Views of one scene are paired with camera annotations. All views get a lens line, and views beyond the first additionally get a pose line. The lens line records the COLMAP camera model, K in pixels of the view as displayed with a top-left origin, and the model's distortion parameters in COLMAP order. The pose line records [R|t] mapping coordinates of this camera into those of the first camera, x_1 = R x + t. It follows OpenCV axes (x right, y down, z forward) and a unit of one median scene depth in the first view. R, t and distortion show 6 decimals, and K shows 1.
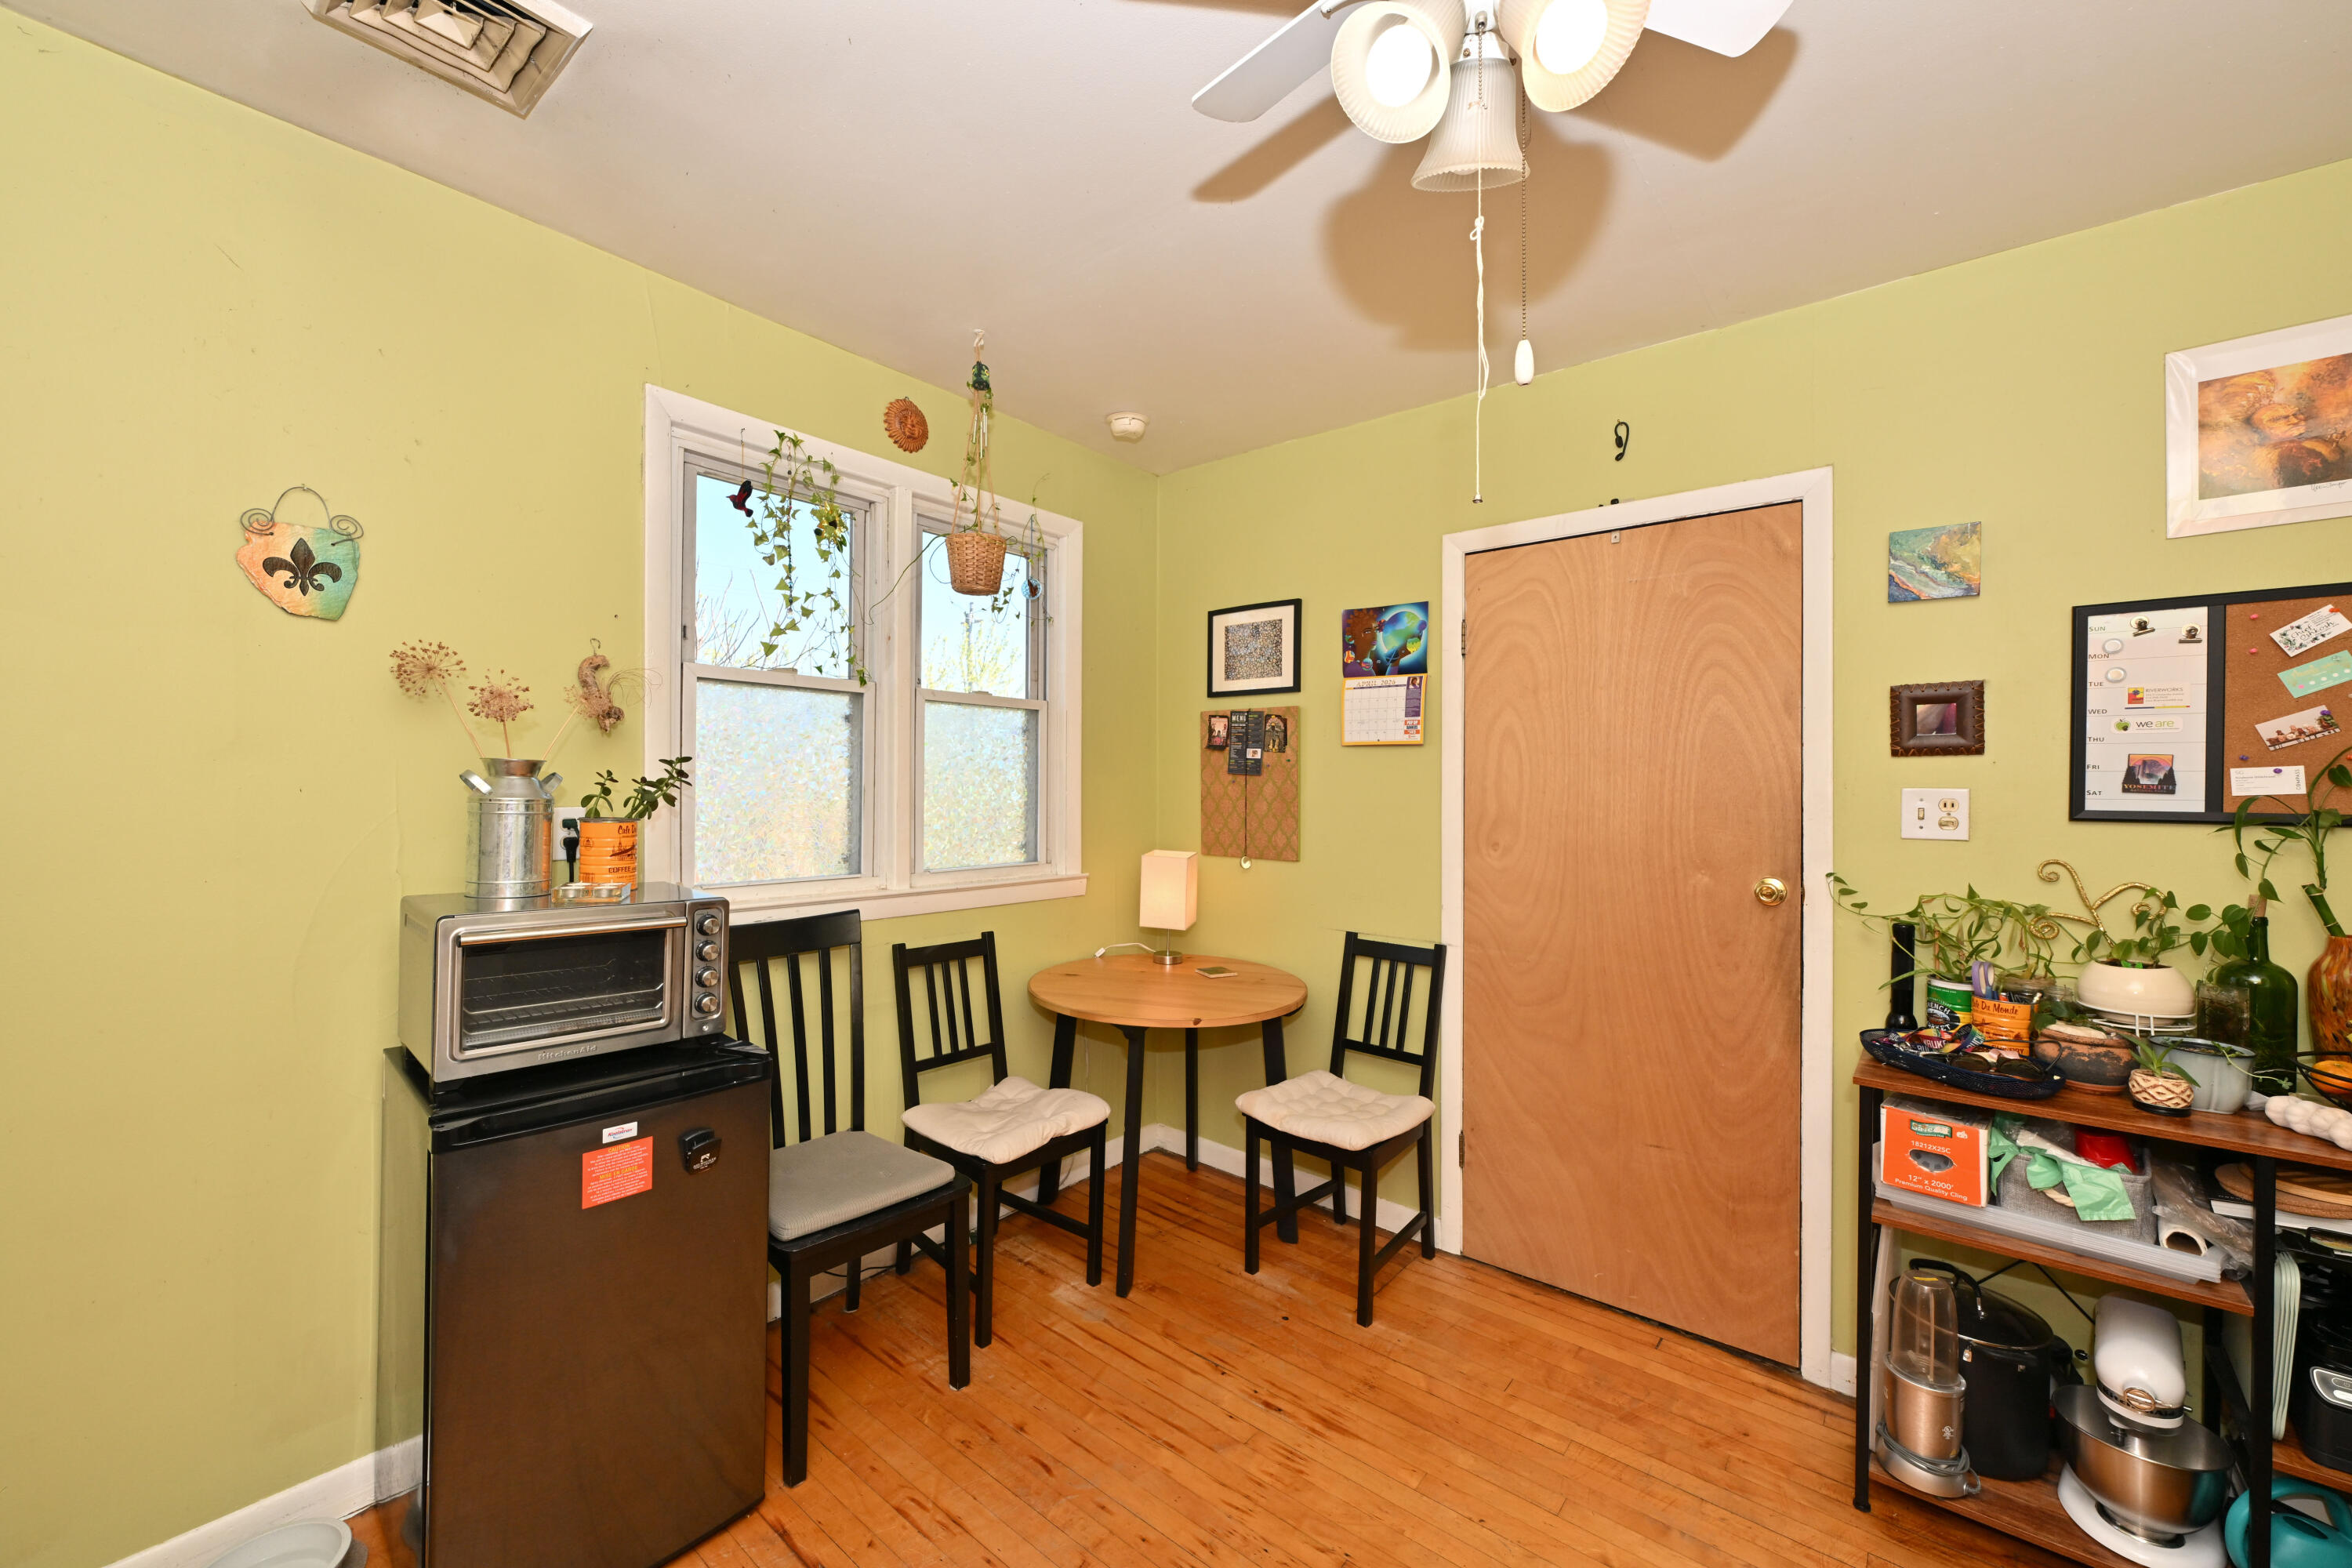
lens RADIAL K [[922.3, 0, 1168.9], [0, 922.3, 782.0], [0, 0, 1]] dist [0.000445, 0.000057]
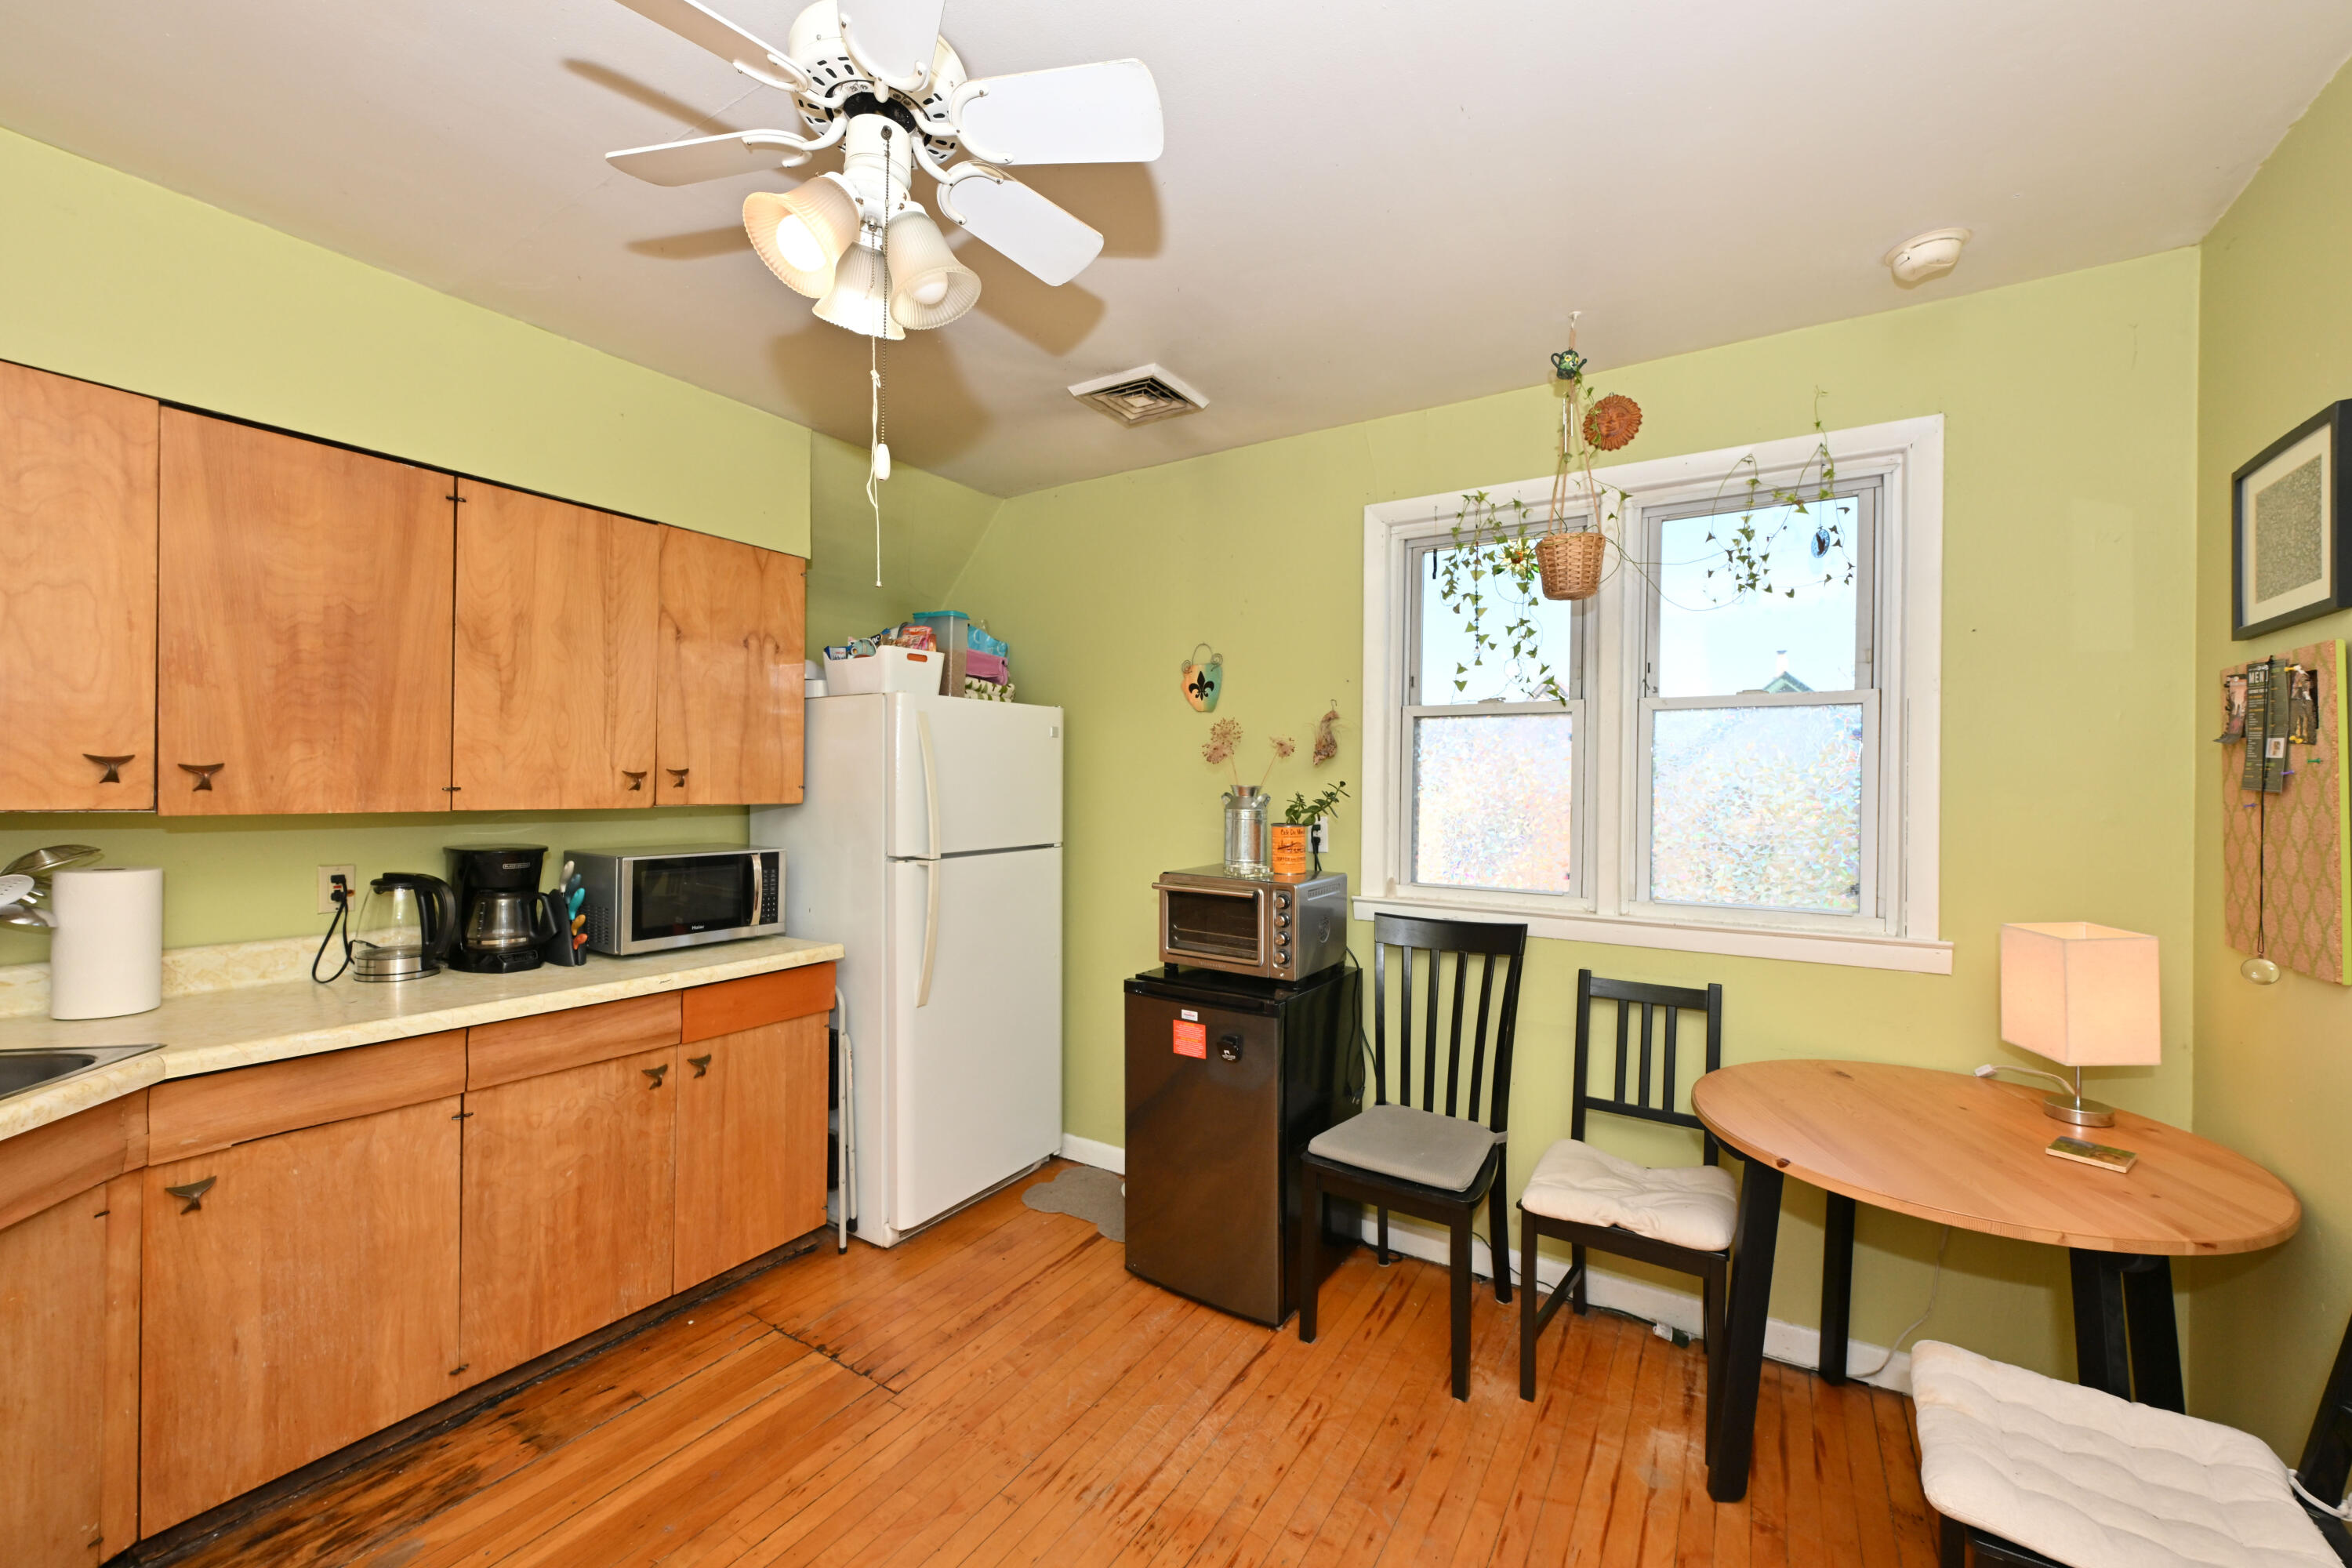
lens RADIAL K [[922.3, 0, 1168.9], [0, 922.3, 782.0], [0, 0, 1]] dist [0.000445, 0.000057]
pose [[0.132566, -0.011308, -0.991110, 0.648184], [-0.002237, 0.999929, -0.011708, -0.008418], [0.991172, 0.003769, 0.132531, 0.474236]]
